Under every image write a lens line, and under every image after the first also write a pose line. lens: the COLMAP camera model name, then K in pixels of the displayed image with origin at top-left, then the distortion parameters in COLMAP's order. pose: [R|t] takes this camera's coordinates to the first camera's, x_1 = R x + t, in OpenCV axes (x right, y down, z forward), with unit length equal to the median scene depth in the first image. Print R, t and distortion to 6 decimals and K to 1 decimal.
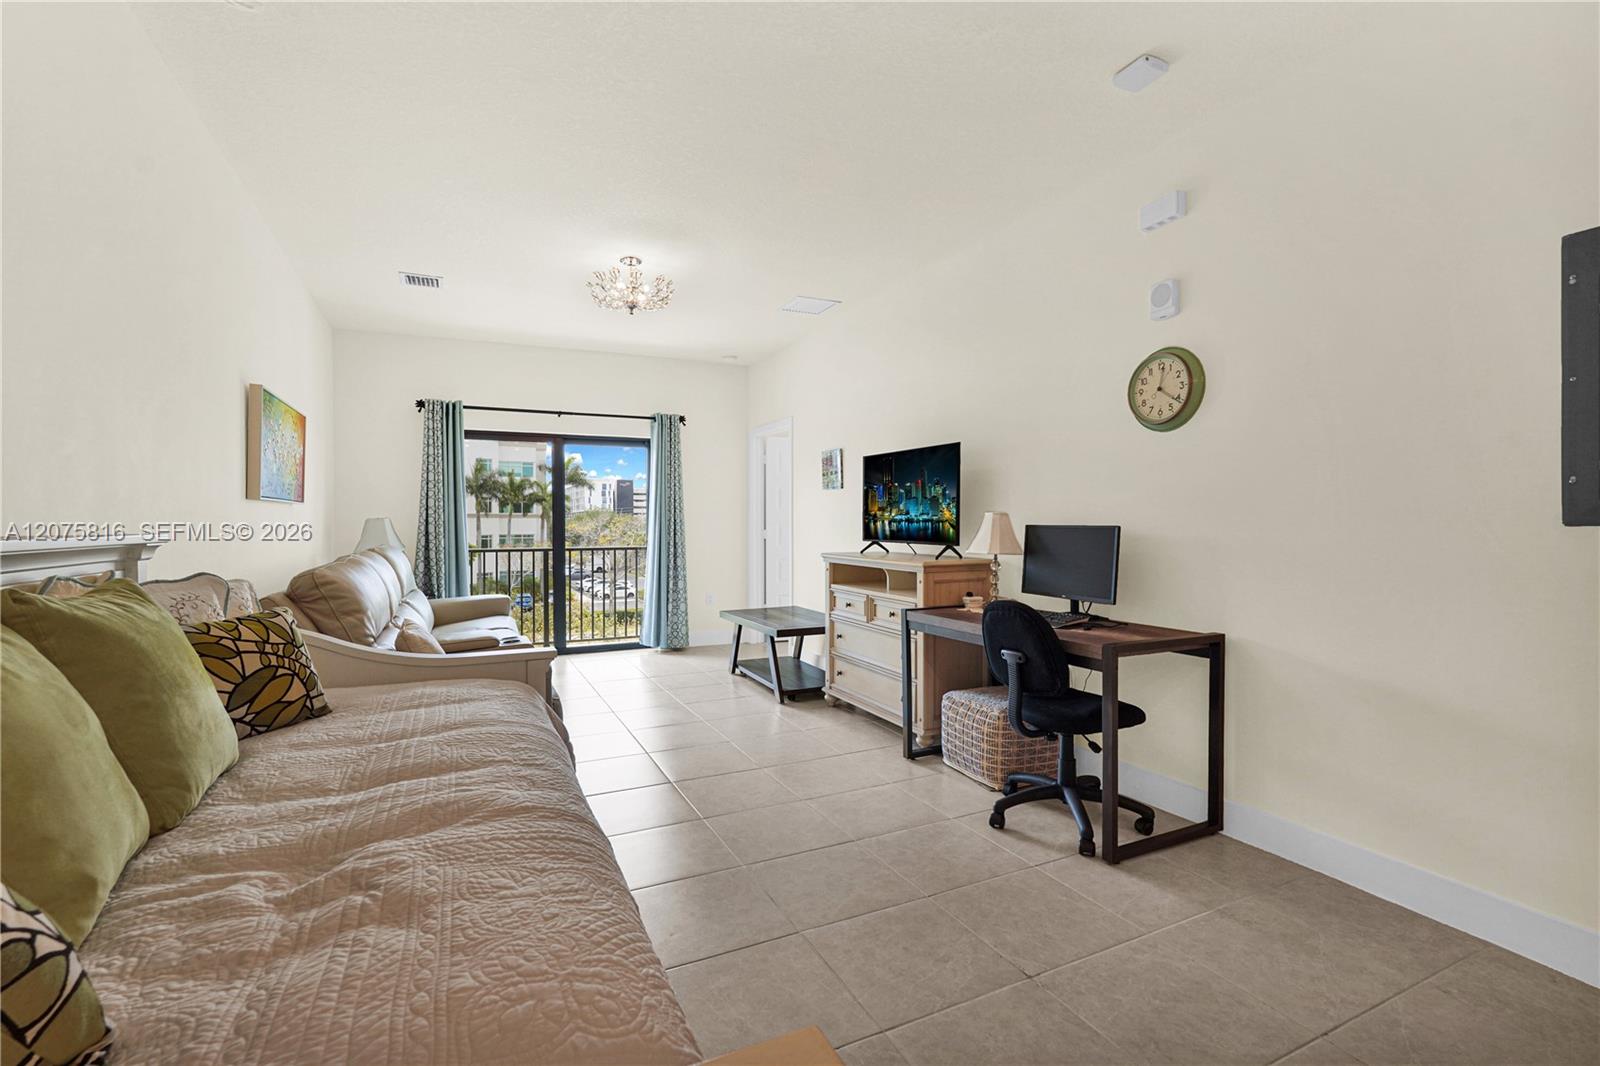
lens RADIAL K [[716.9, 0, 800.0], [0, 716.9, 533.0], [0, 0, 1]] dist [-0.004884, 0.000049]
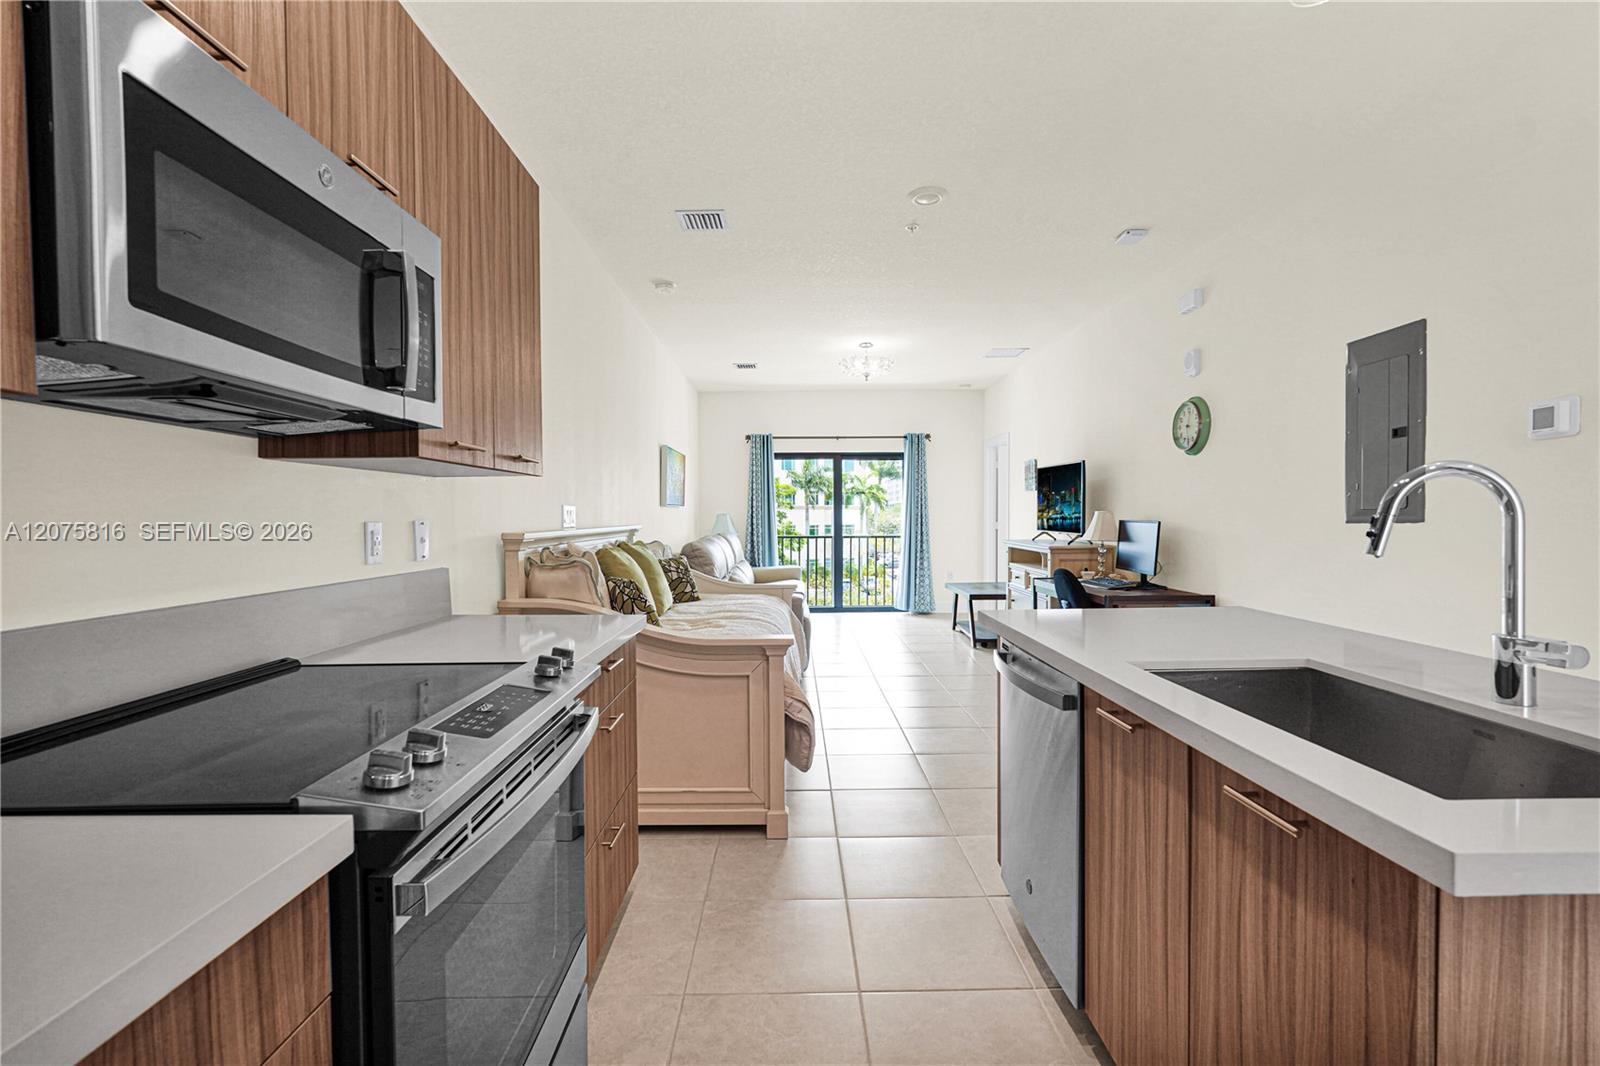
lens RADIAL K [[729.3, 0, 801.5], [0, 729.3, 544.4], [0, 0, 1]] dist [-0.003250, 0.005336]
pose [[0.906824, 0.015340, -0.421230, 0.225411], [-0.003376, 0.999570, 0.029133, -0.002282], [0.421495, -0.024996, 0.906486, -0.354794]]
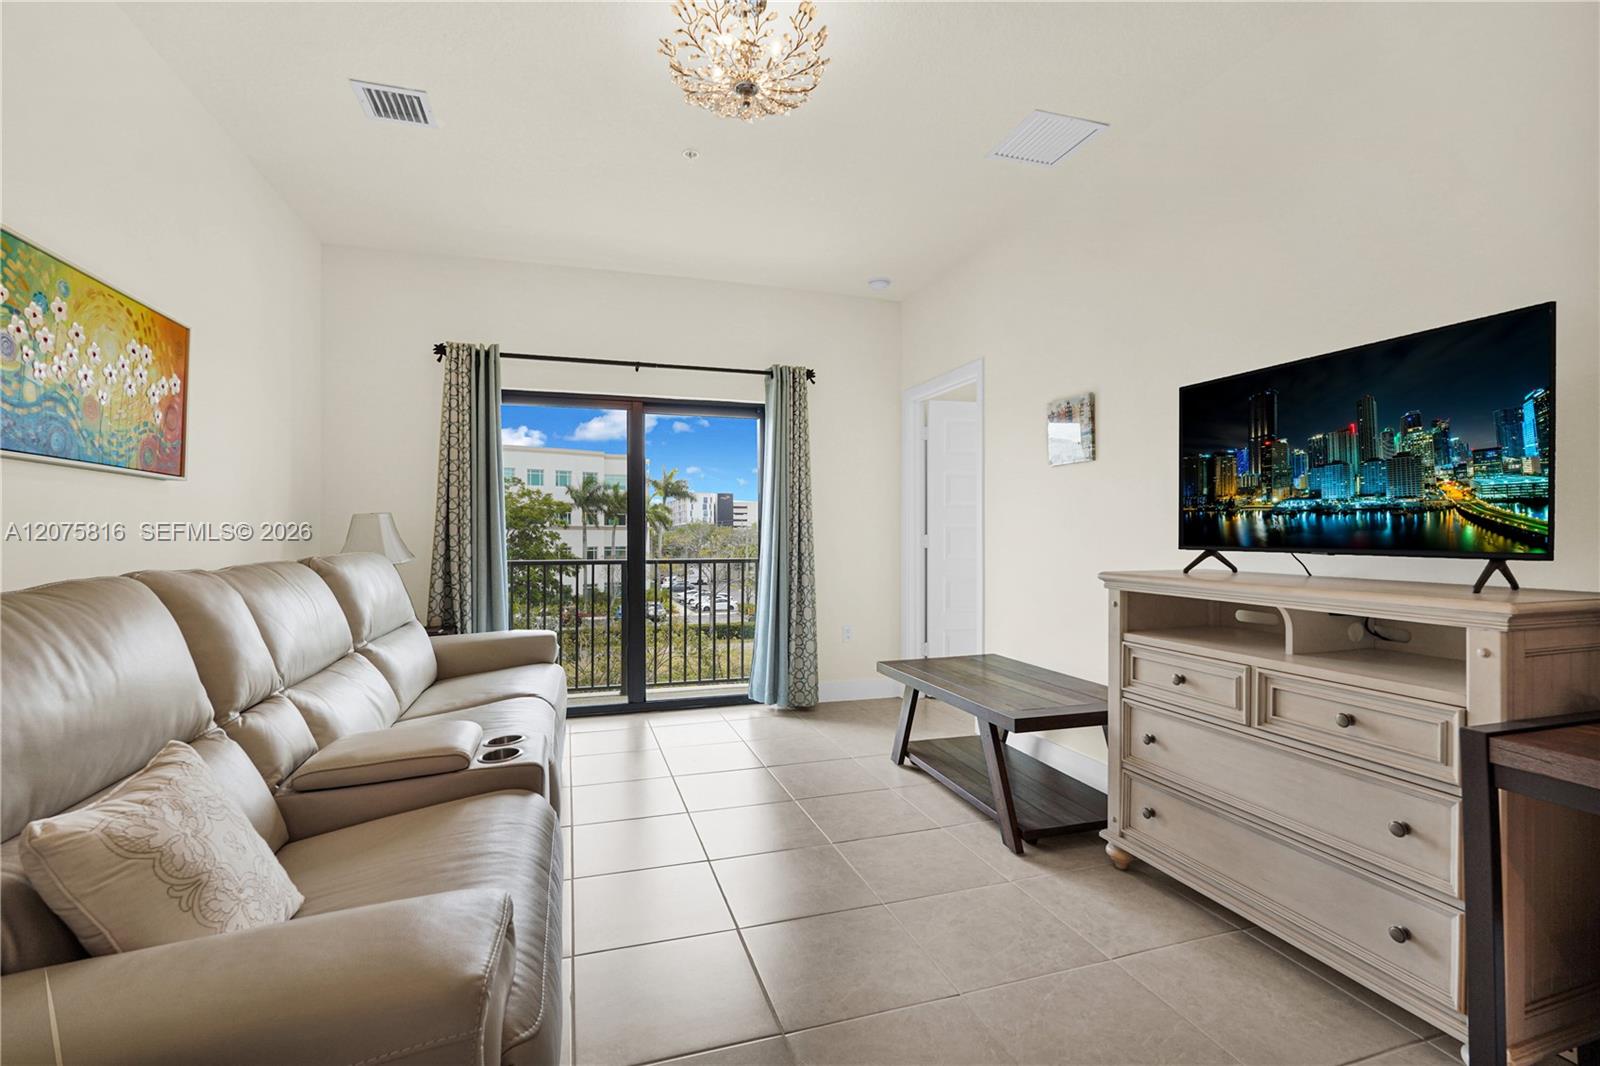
lens RADIAL K [[712.4, 0, 800.0], [0, 712.4, 533.0], [0, 0, 1]] dist [-0.010998, 0.006624]
pose [[0.990939, 0.000722, -0.134310, -0.099342], [-0.003191, 0.999830, -0.018167, 0.008411], [0.134274, 0.018431, 0.990773, 0.389706]]
